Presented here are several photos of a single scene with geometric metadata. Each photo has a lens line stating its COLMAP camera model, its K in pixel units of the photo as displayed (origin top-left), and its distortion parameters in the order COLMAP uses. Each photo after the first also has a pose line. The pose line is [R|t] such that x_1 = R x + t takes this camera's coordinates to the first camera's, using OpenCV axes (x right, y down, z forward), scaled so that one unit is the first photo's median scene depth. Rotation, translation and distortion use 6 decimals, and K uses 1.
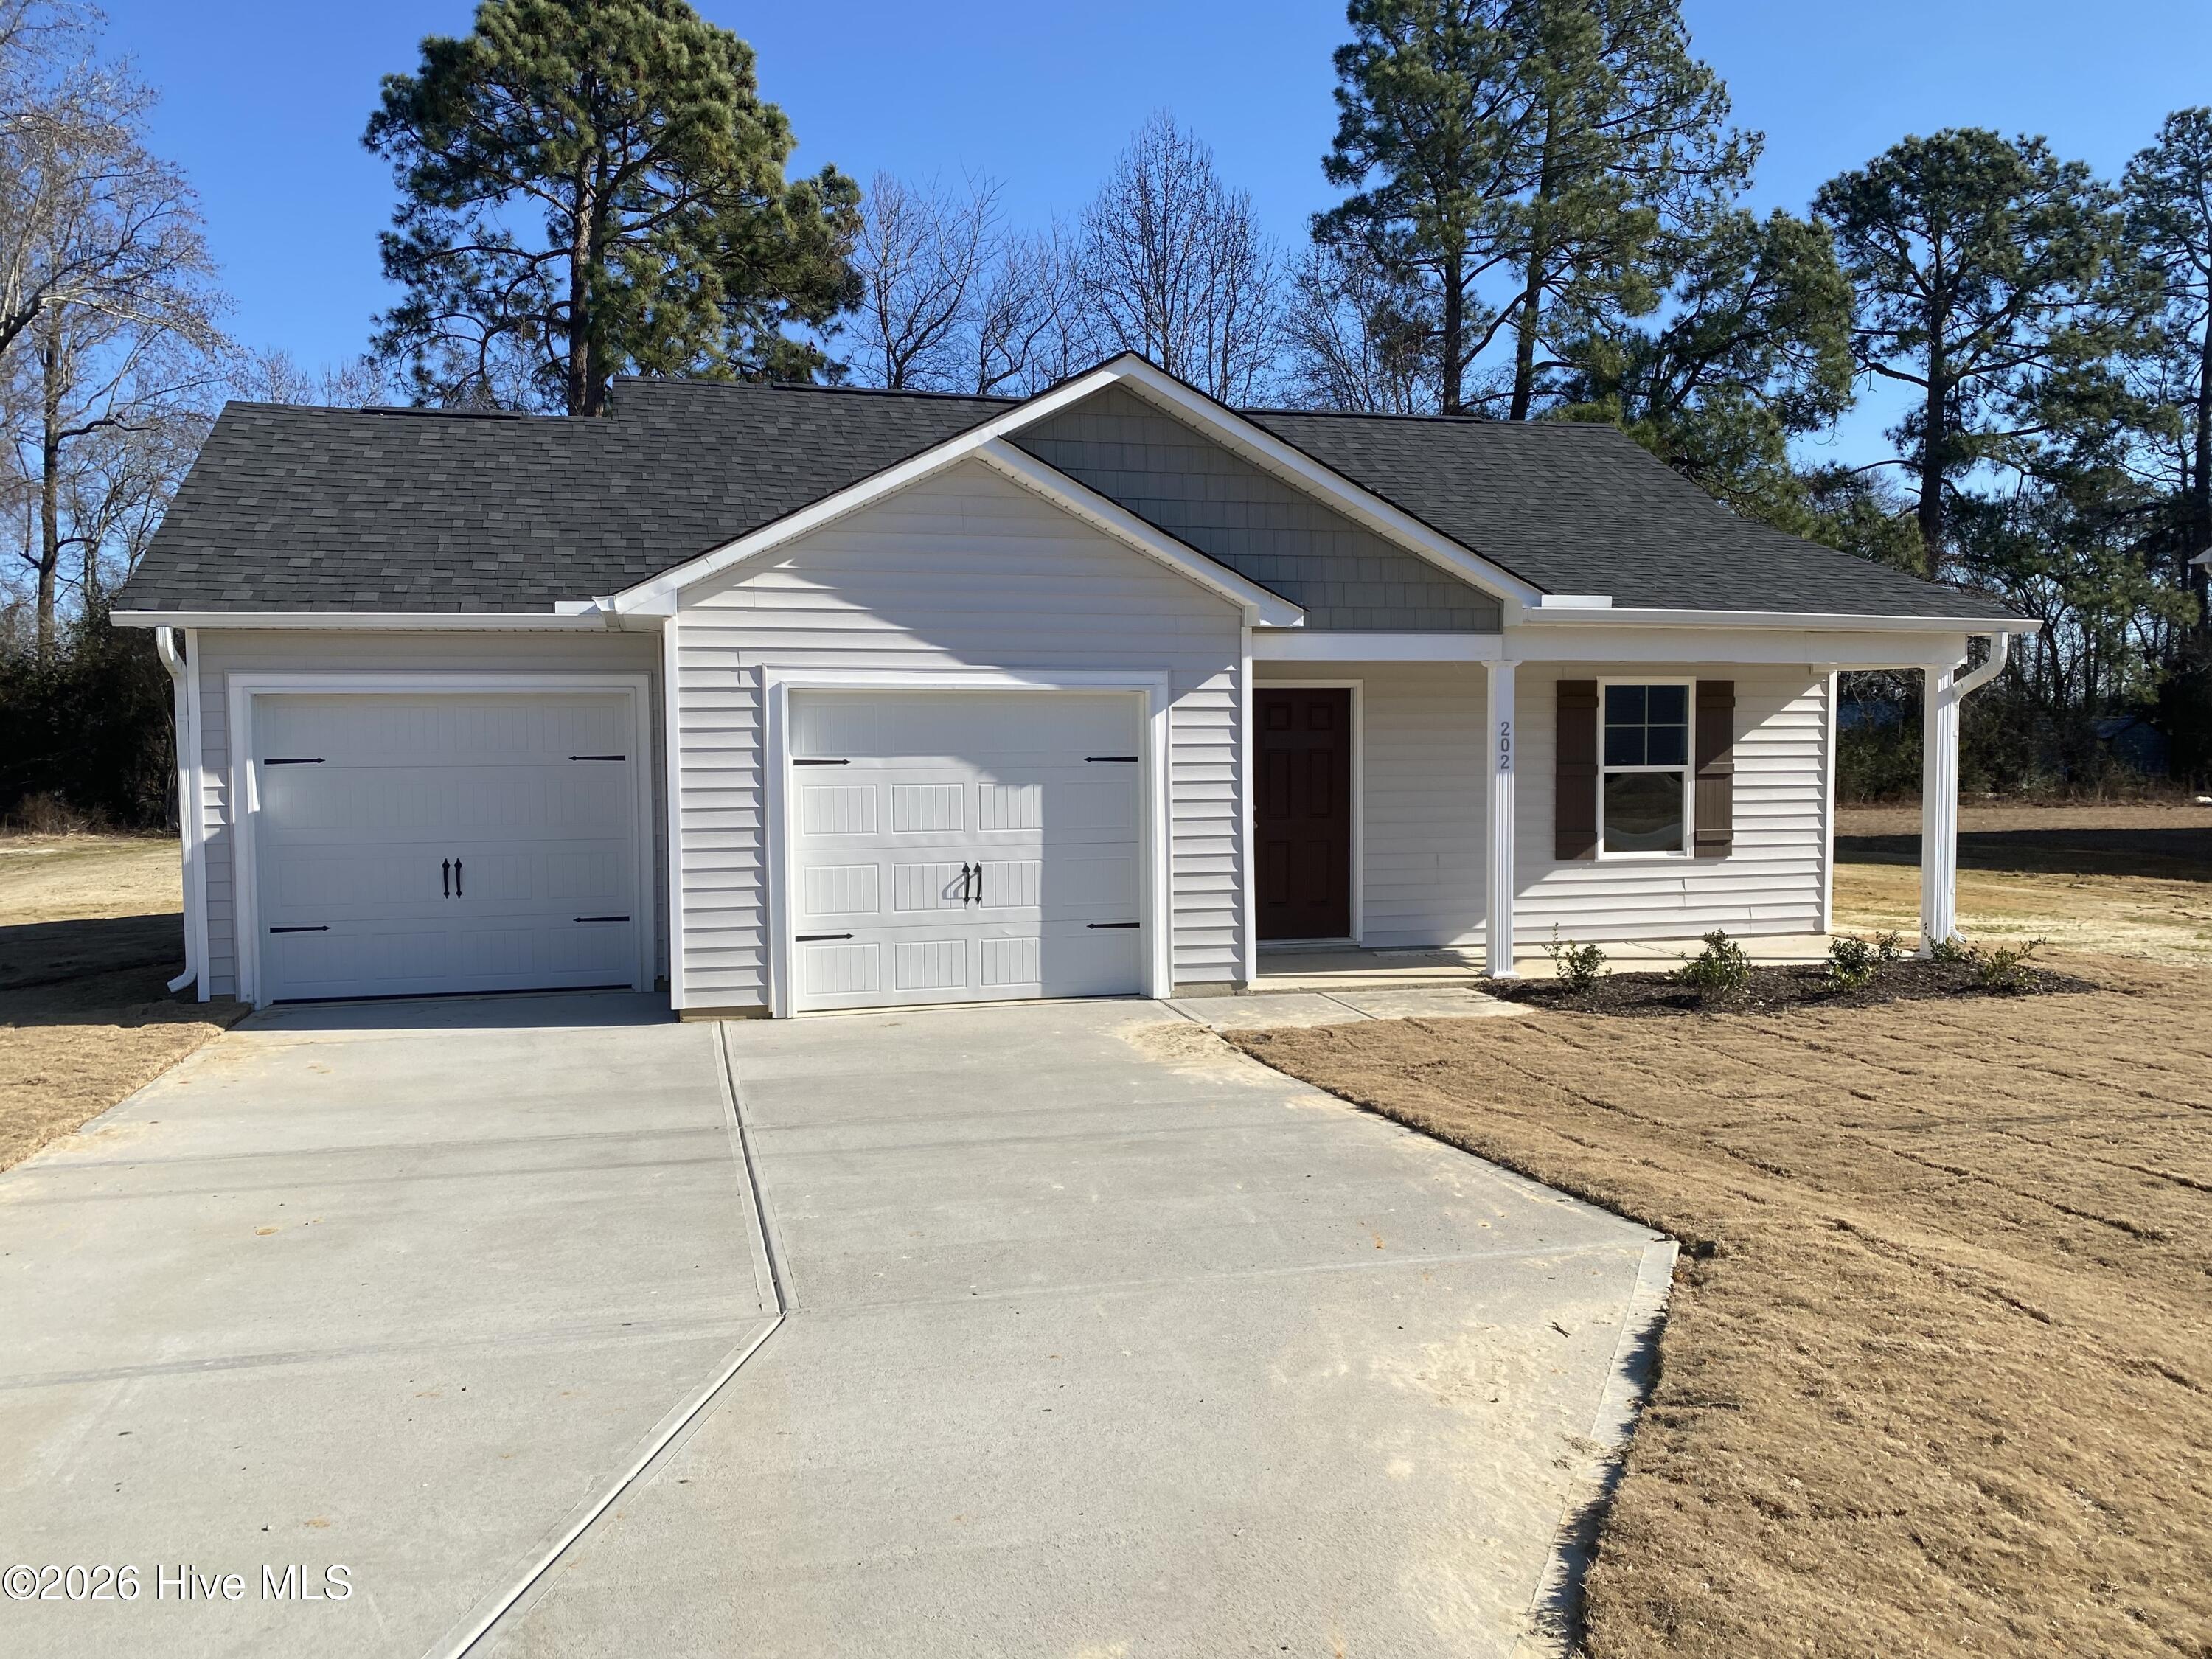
lens RADIAL K [[1675.0, 0, 1108.4], [0, 1675.0, 822.4], [0, 0, 1]] dist [0.011686, 0.003287]
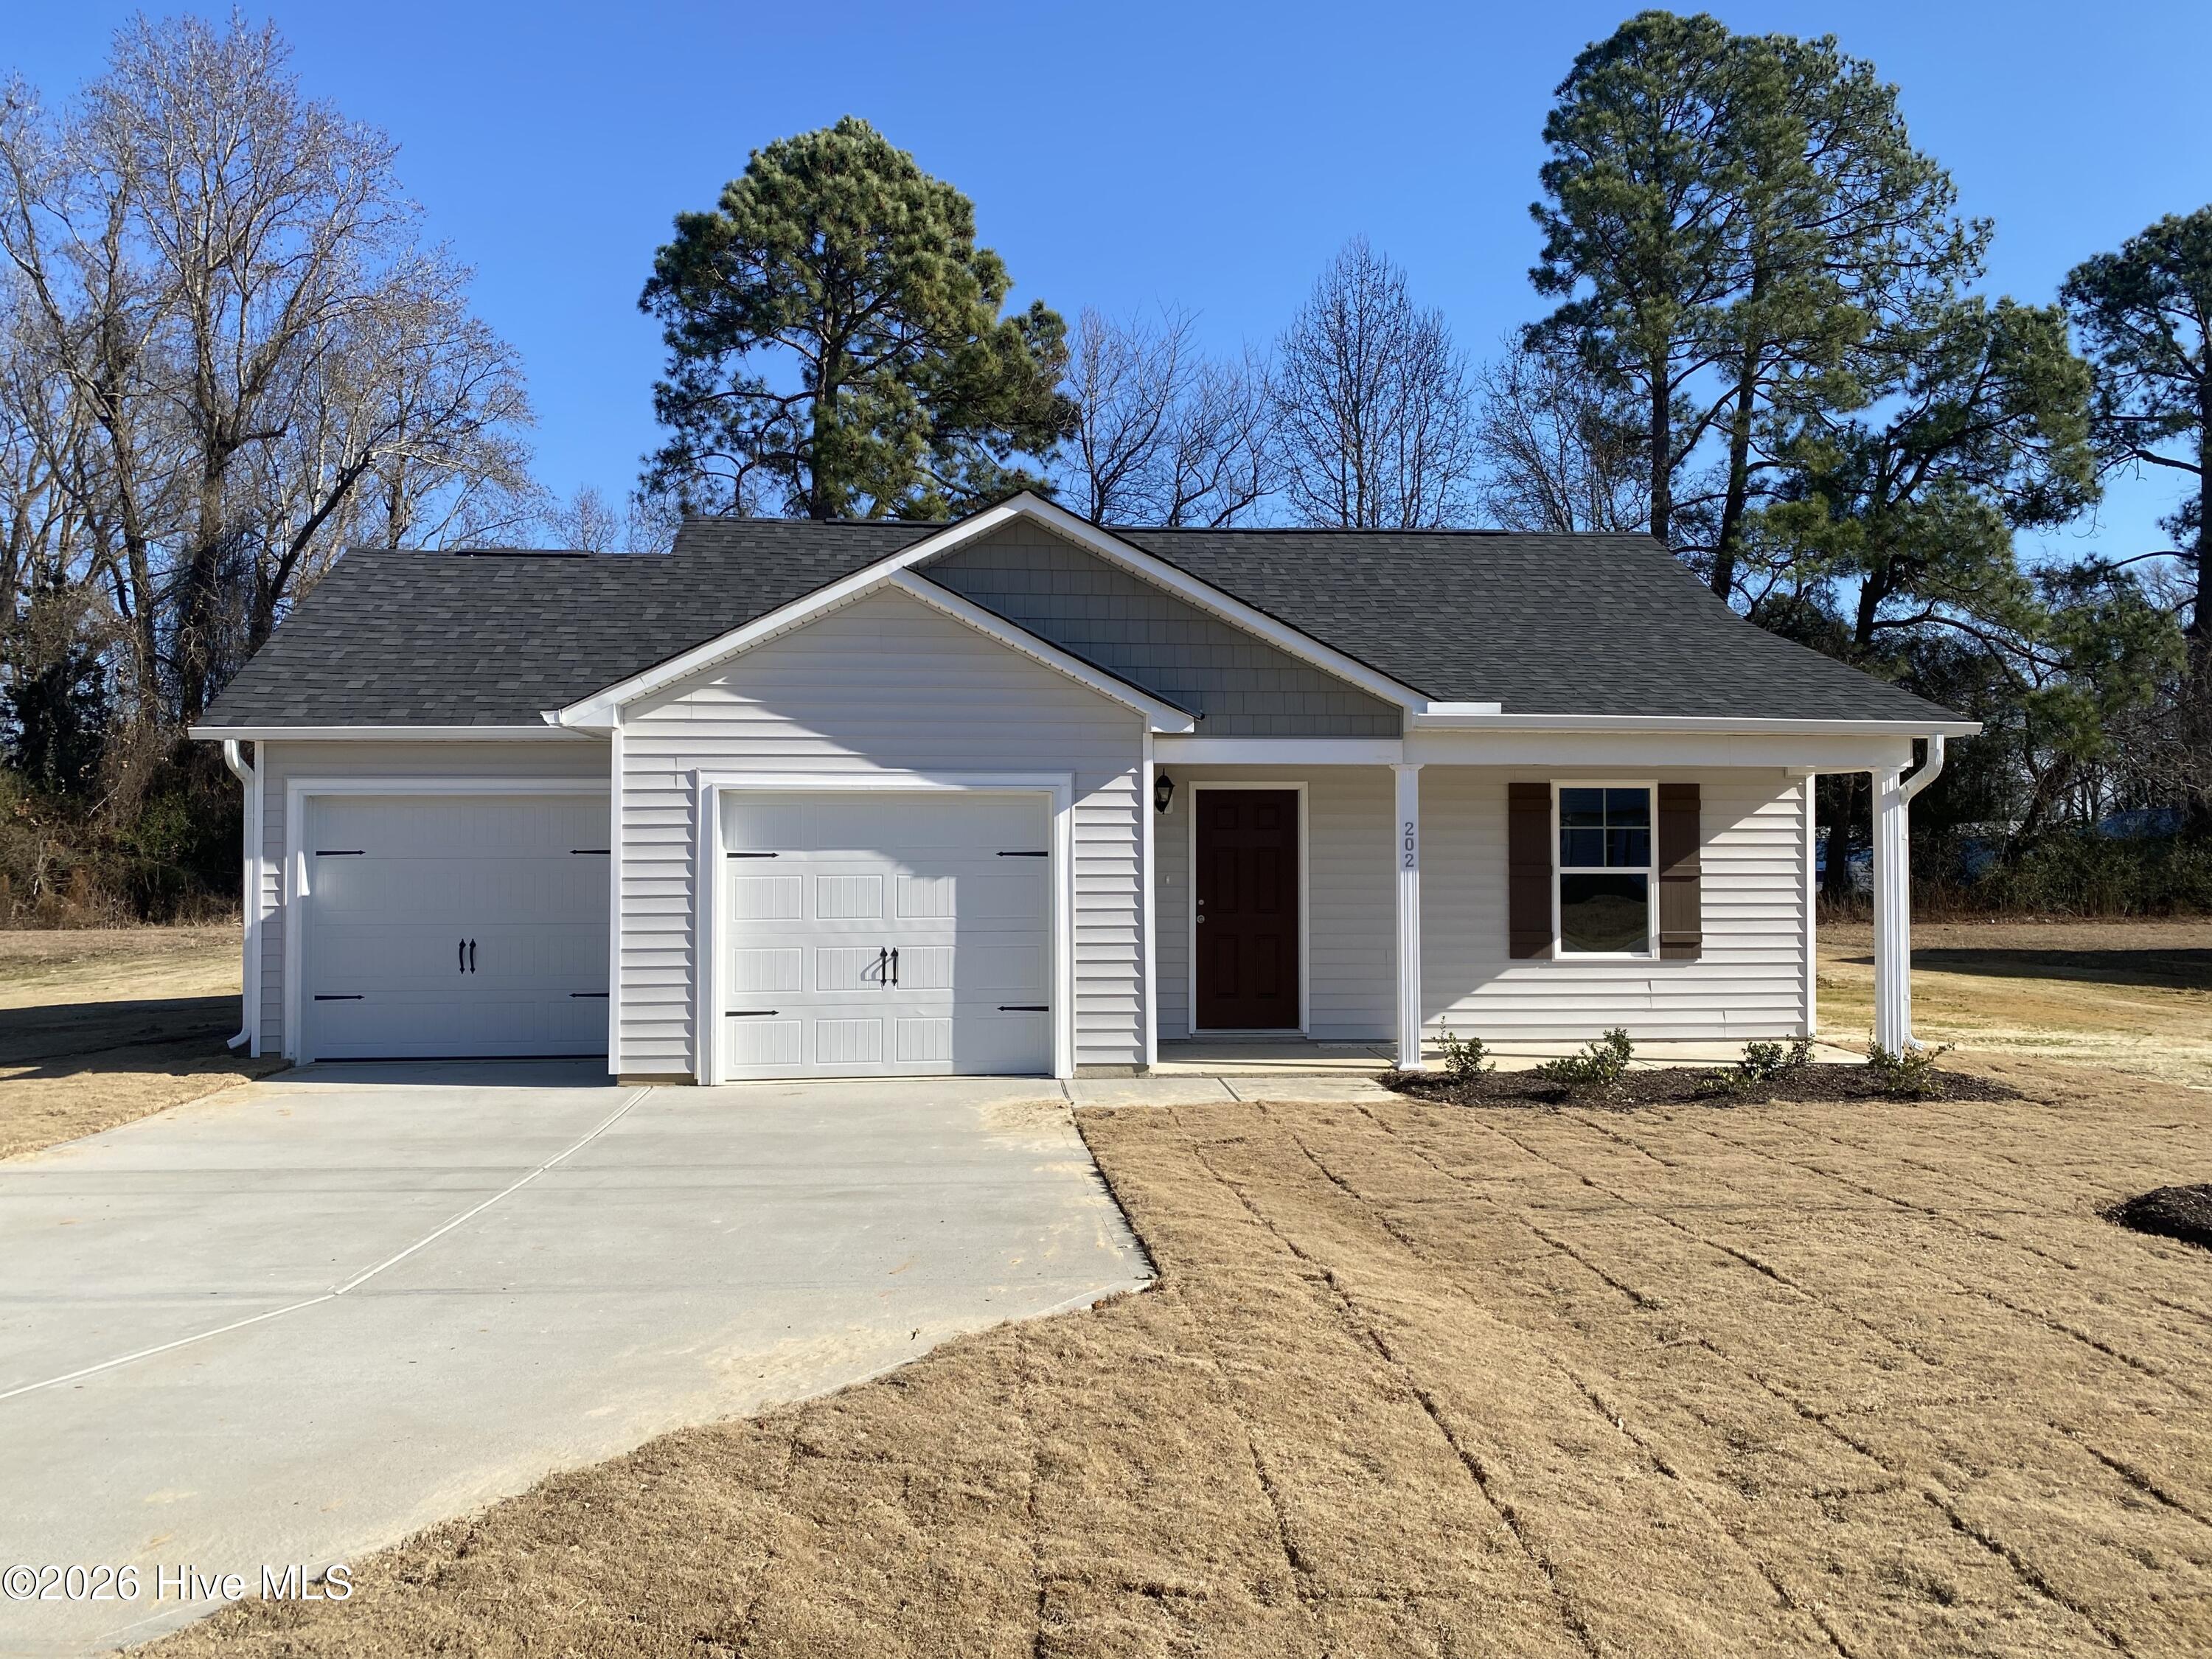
lens RADIAL K [[1665.3, 0, 1106.1], [0, 1665.3, 806.3], [0, 0, 1]] dist [0.047320, -0.055654]
pose [[0.985065, 0.001537, -0.172179, 0.194359], [-0.014003, 0.997363, -0.071210, 0.005638], [0.171615, 0.072558, 0.982488, -0.046994]]
